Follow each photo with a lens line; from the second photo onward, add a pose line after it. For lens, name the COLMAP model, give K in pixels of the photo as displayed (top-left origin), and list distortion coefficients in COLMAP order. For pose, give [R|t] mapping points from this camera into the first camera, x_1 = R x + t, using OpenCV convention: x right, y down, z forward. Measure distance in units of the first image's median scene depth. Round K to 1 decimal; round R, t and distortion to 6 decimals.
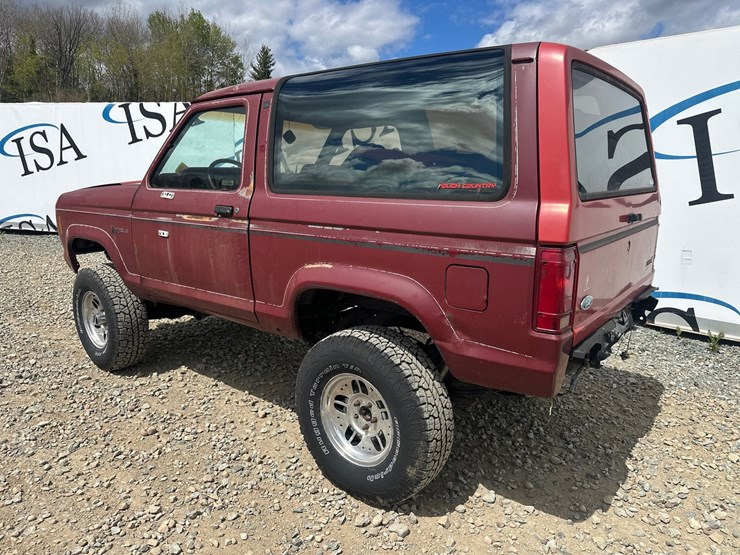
lens RADIAL K [[509.7, 0, 370.0], [0, 509.7, 277.5], [0, 0, 1]] dist [0.101102, -0.104057]
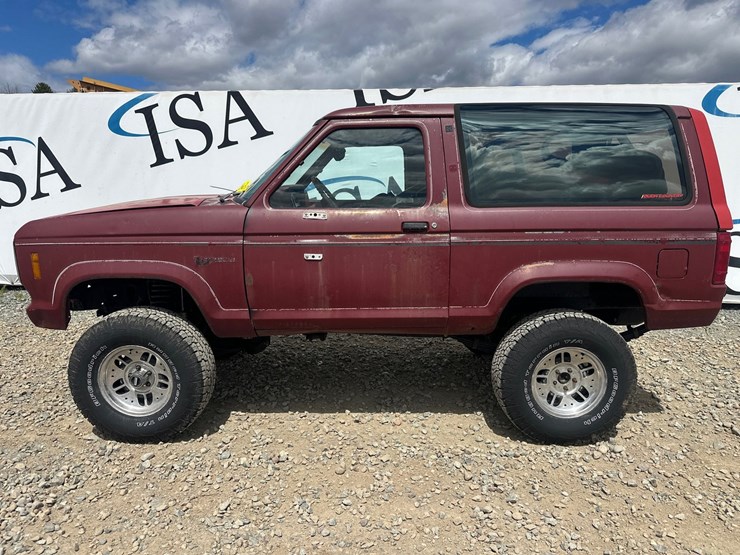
lens RADIAL K [[521.9, 0, 350.8], [0, 521.9, 287.7], [0, 0, 1]] dist [0.089213, -0.151862]
pose [[0.786767, -0.122931, 0.604885, -1.159057], [0.129770, 0.991008, 0.032612, -0.064506], [-0.603455, 0.052838, 0.795645, 0.266518]]
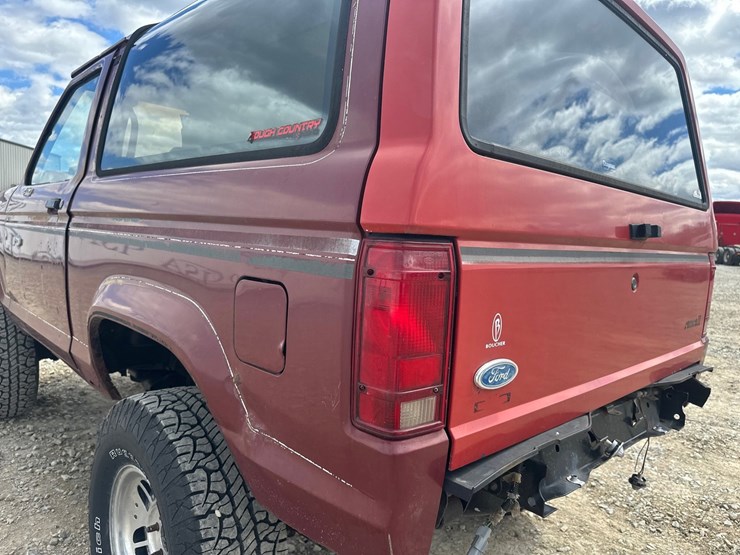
lens RADIAL K [[524.4, 0, 370.0], [0, 524.4, 277.5], [0, 0, 1]] dist [0.105345, -0.149228]
pose [[0.989495, 0.062799, -0.130212, 0.279330], [-0.077494, 0.990789, -0.111045, 0.018345], [0.122039, 0.119969, 0.985248, 0.387849]]
